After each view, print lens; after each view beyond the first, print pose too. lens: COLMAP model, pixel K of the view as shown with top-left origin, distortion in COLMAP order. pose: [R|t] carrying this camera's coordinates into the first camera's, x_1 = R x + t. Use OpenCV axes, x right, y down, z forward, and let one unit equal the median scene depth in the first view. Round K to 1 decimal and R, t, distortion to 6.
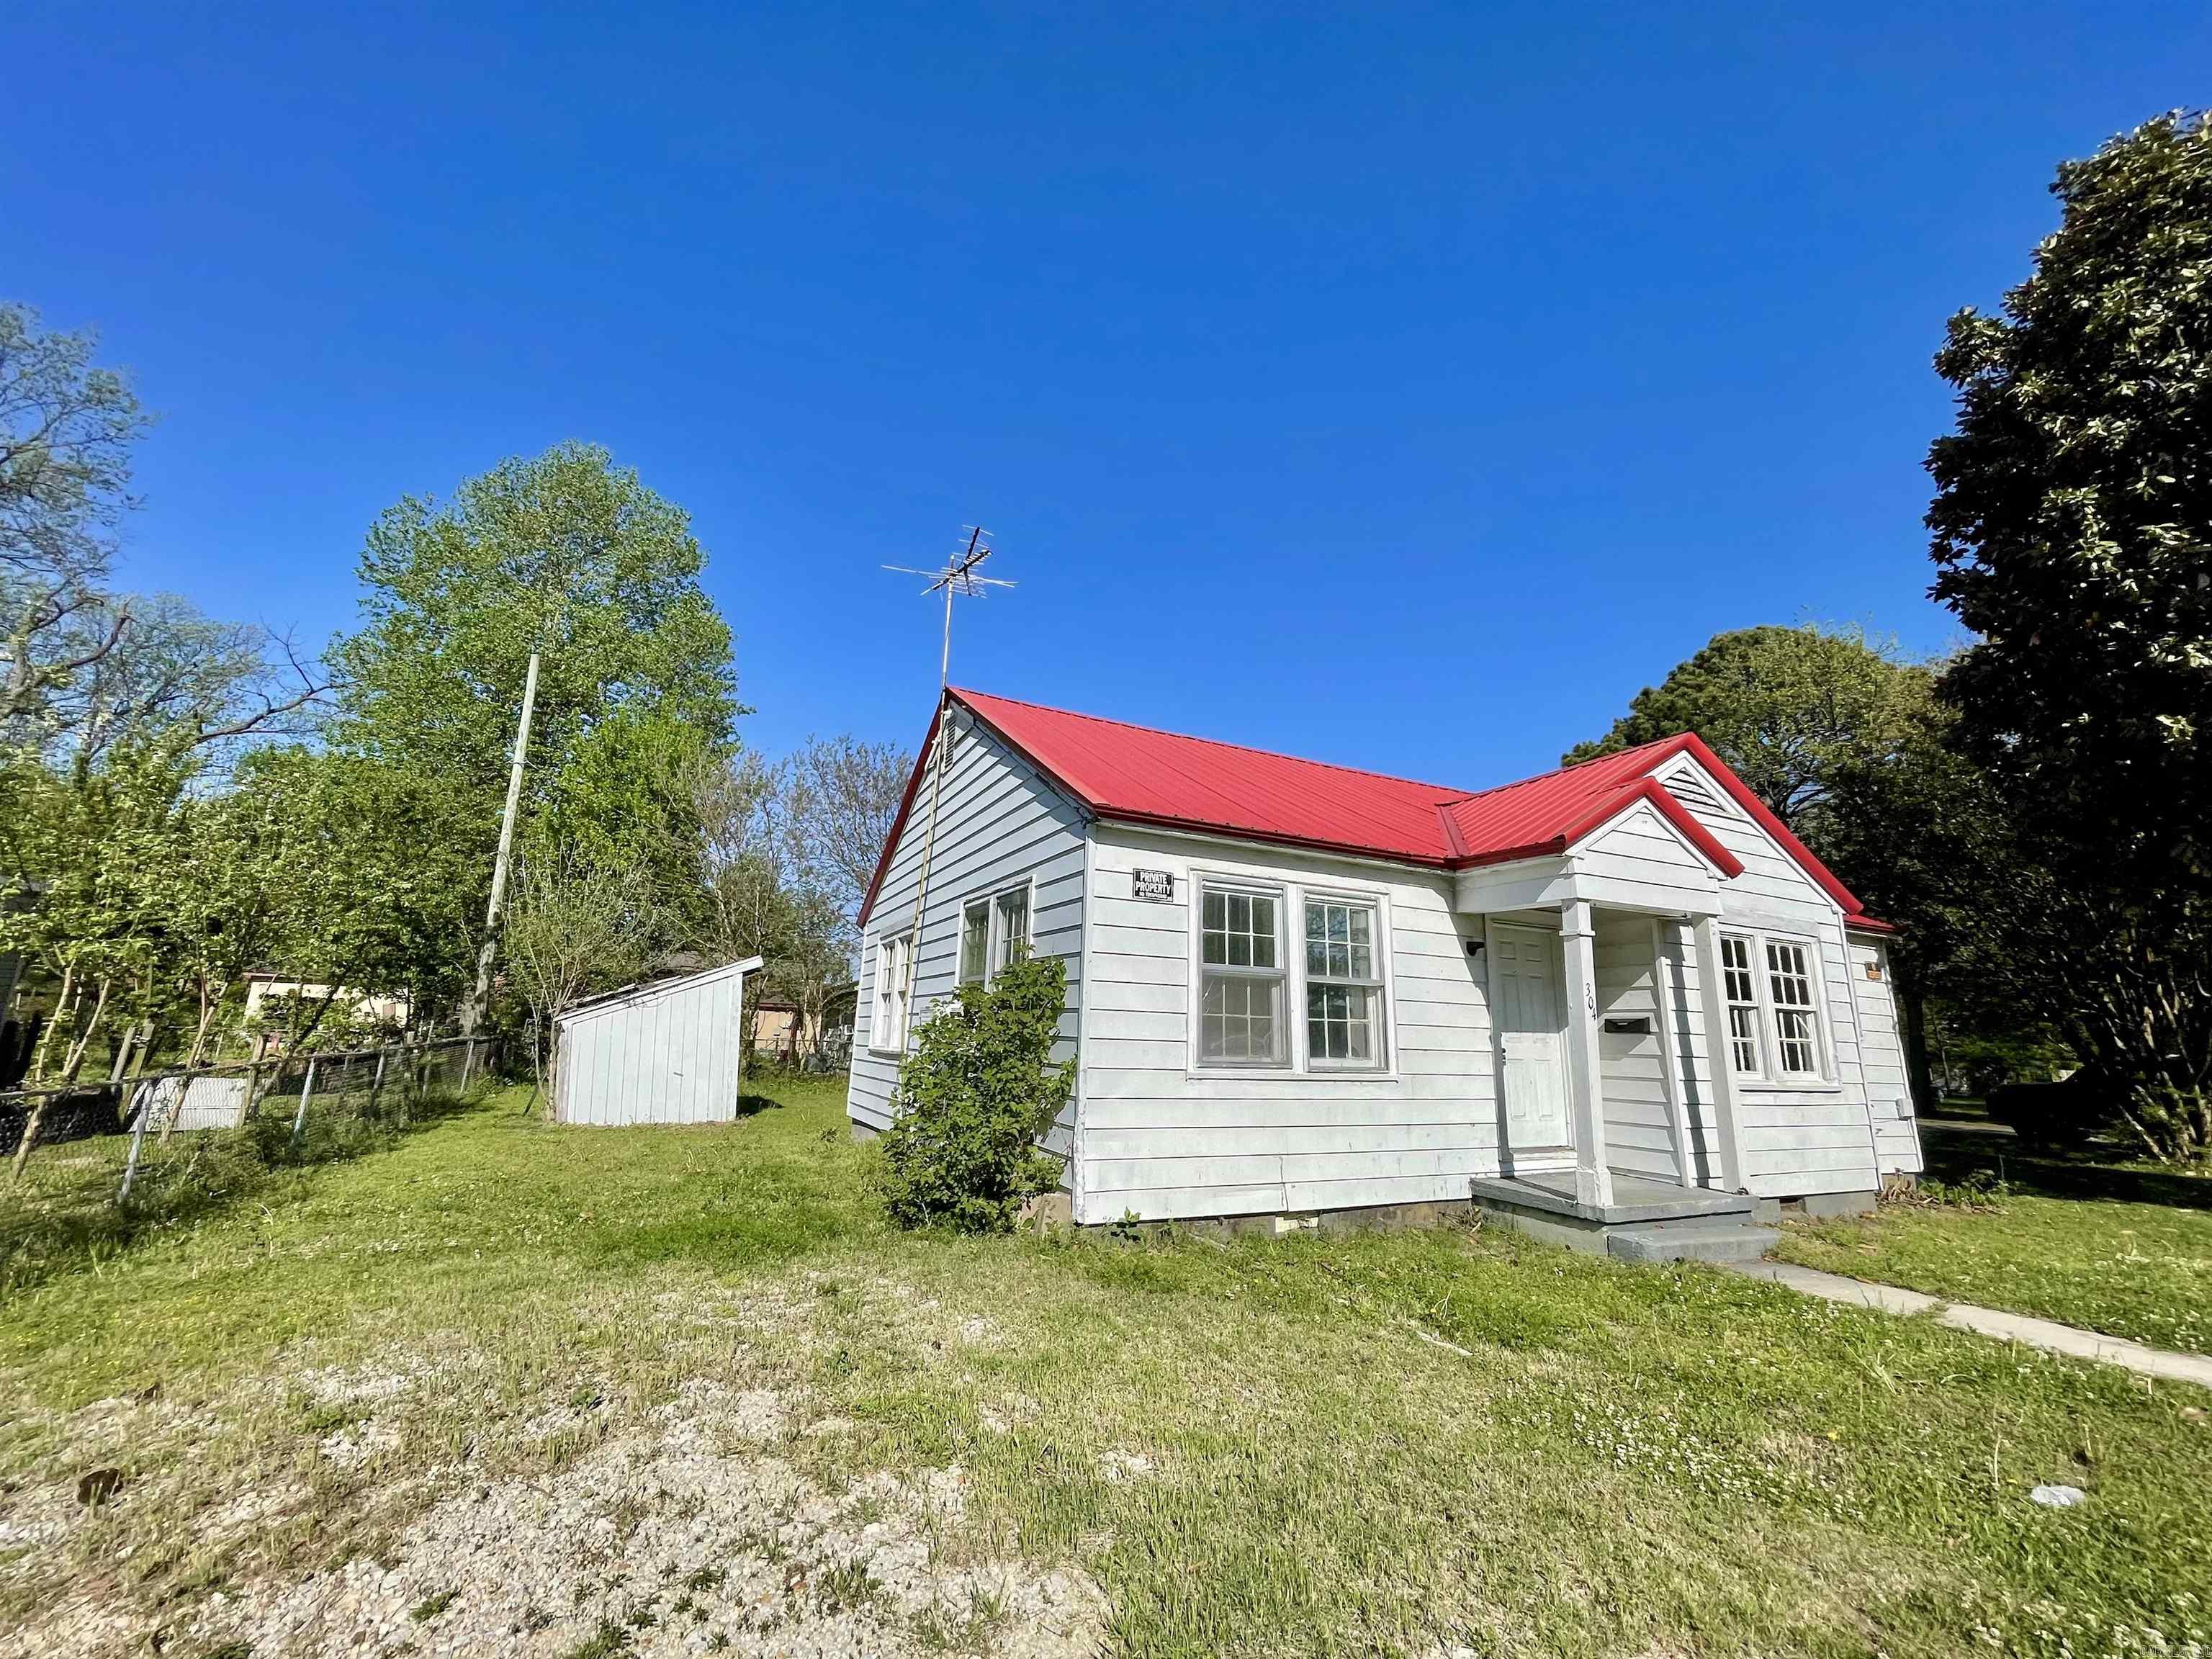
lens RADIAL K [[884.2, 0, 1105.2], [0, 884.2, 831.1], [0, 0, 1]] dist [-0.005713, -0.000145]
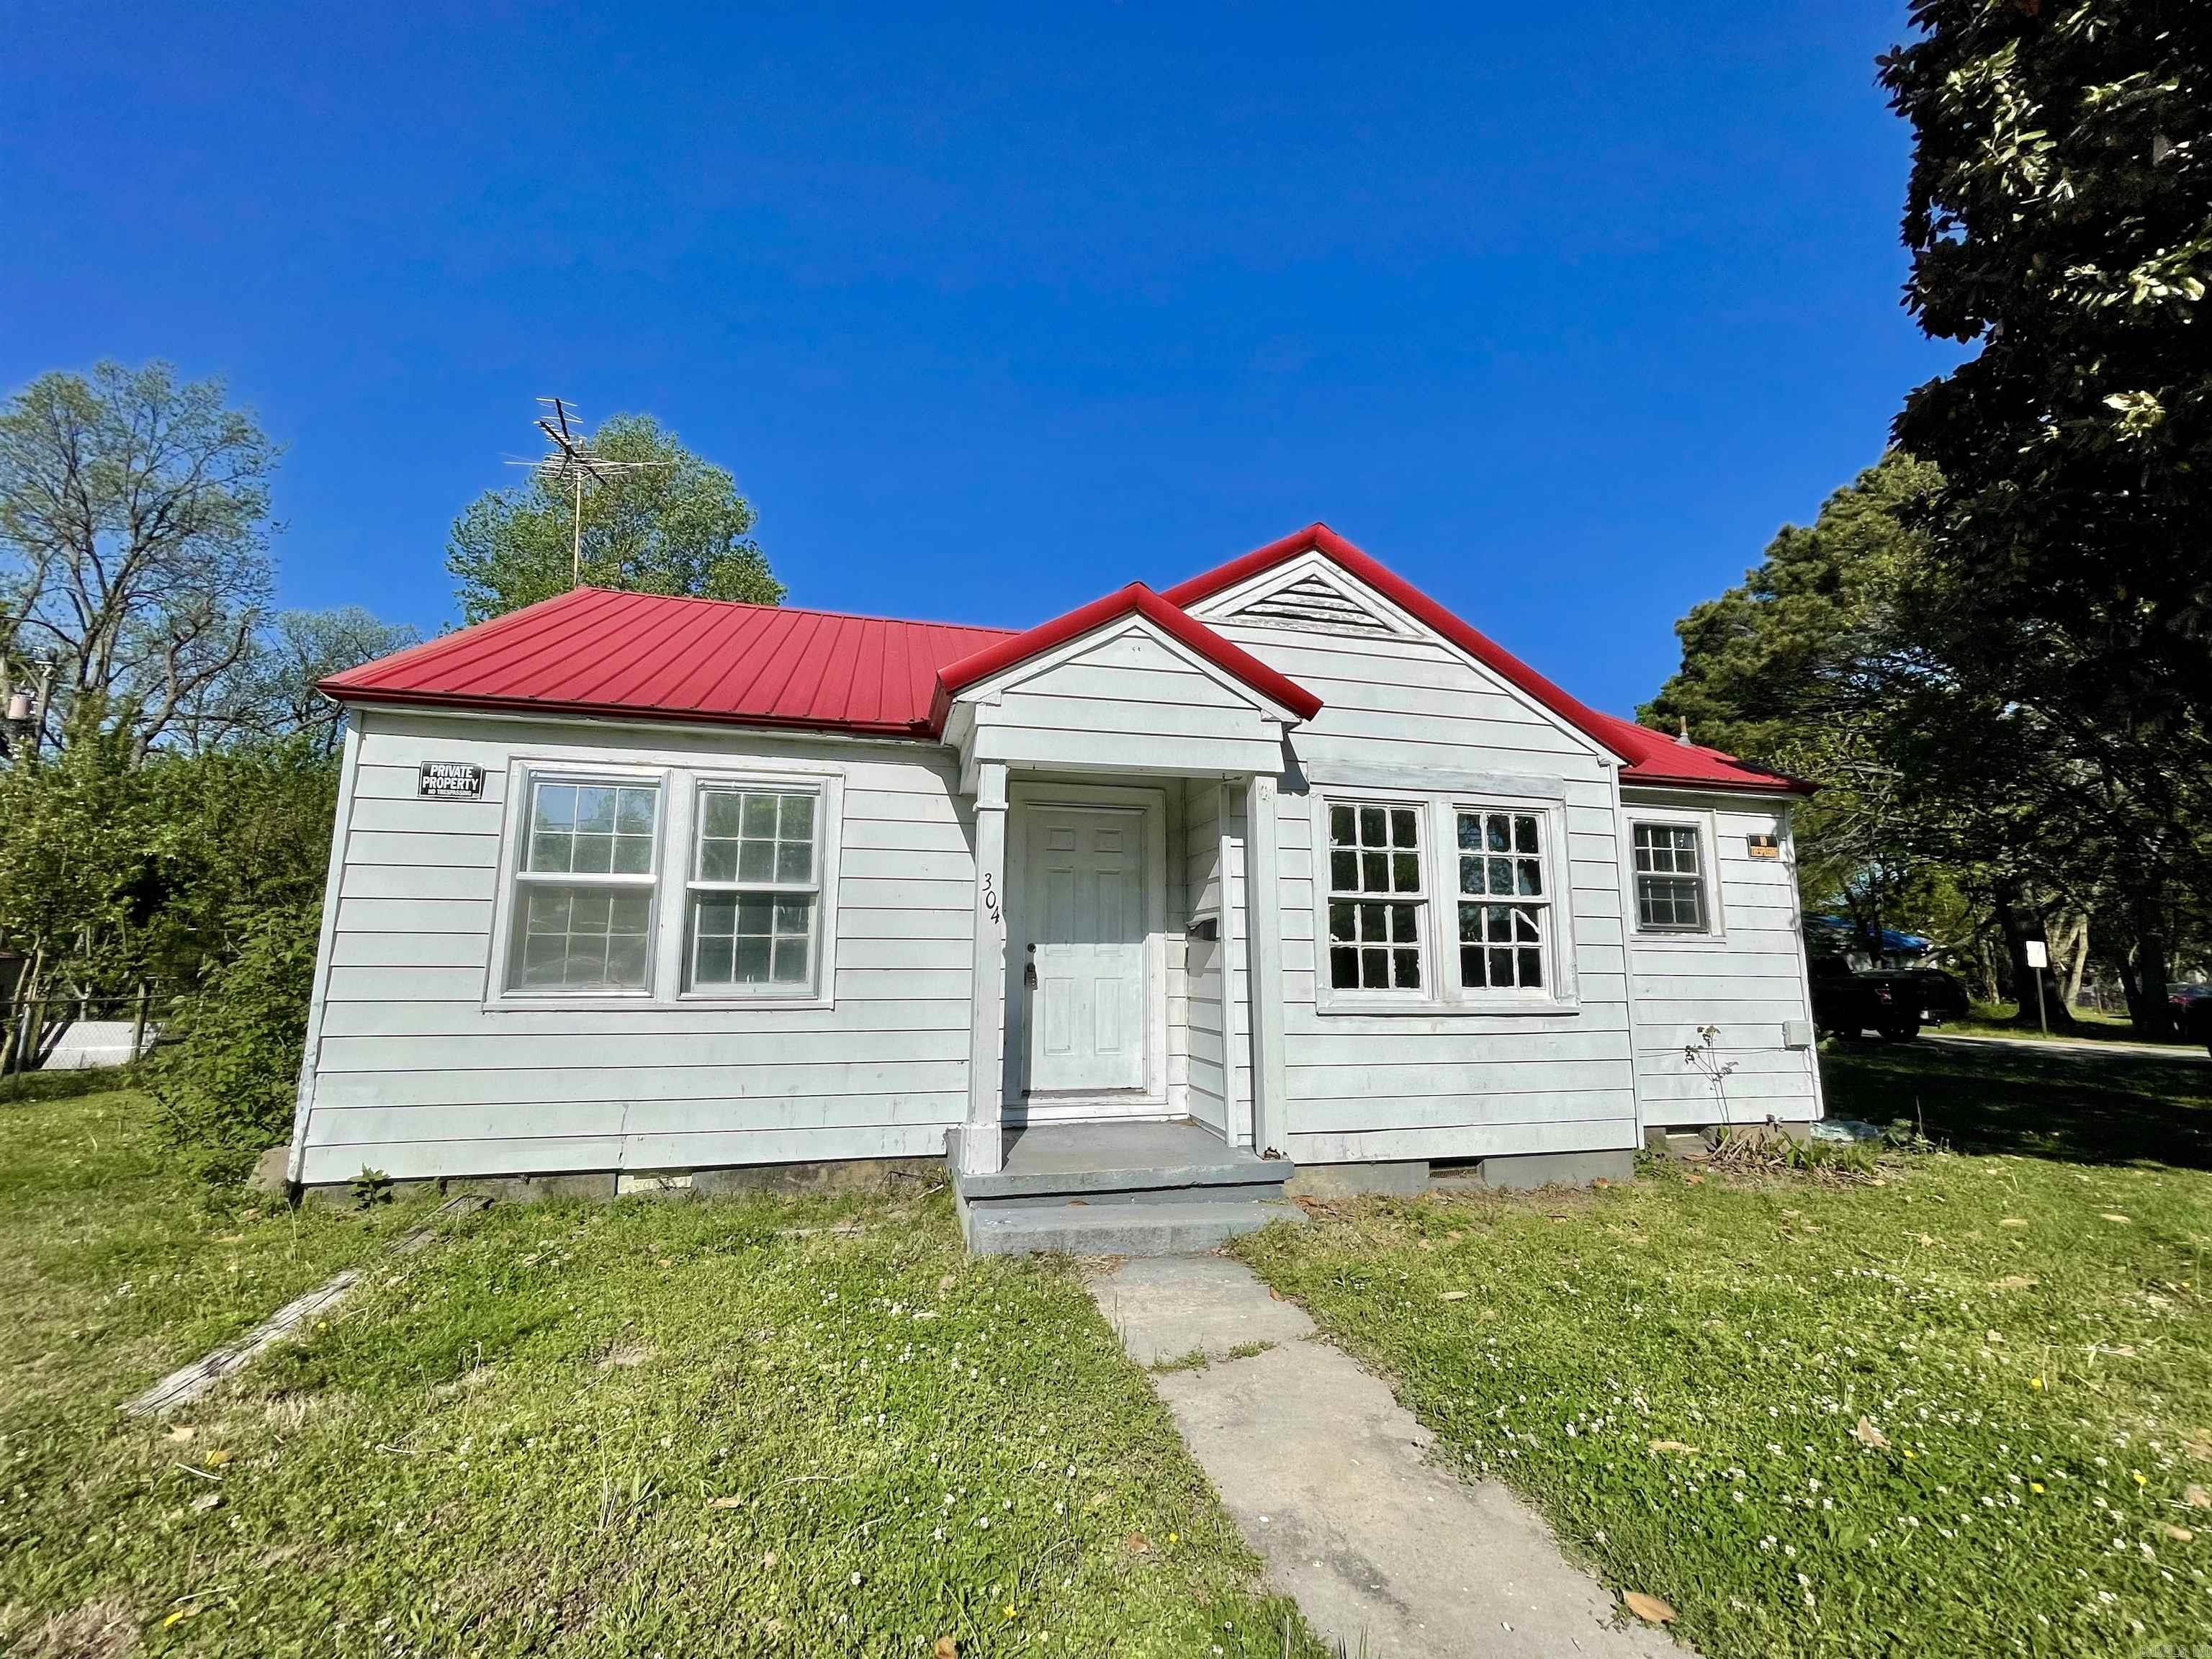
lens RADIAL K [[884.2, 0, 1102.8], [0, 884.2, 836.4], [0, 0, 1]] dist [-0.005713, -0.000145]
pose [[0.977951, -0.055675, -0.201274, 0.693549], [0.071870, 0.994660, 0.074065, 0.082812], [0.196076, -0.086897, 0.976731, 0.272718]]
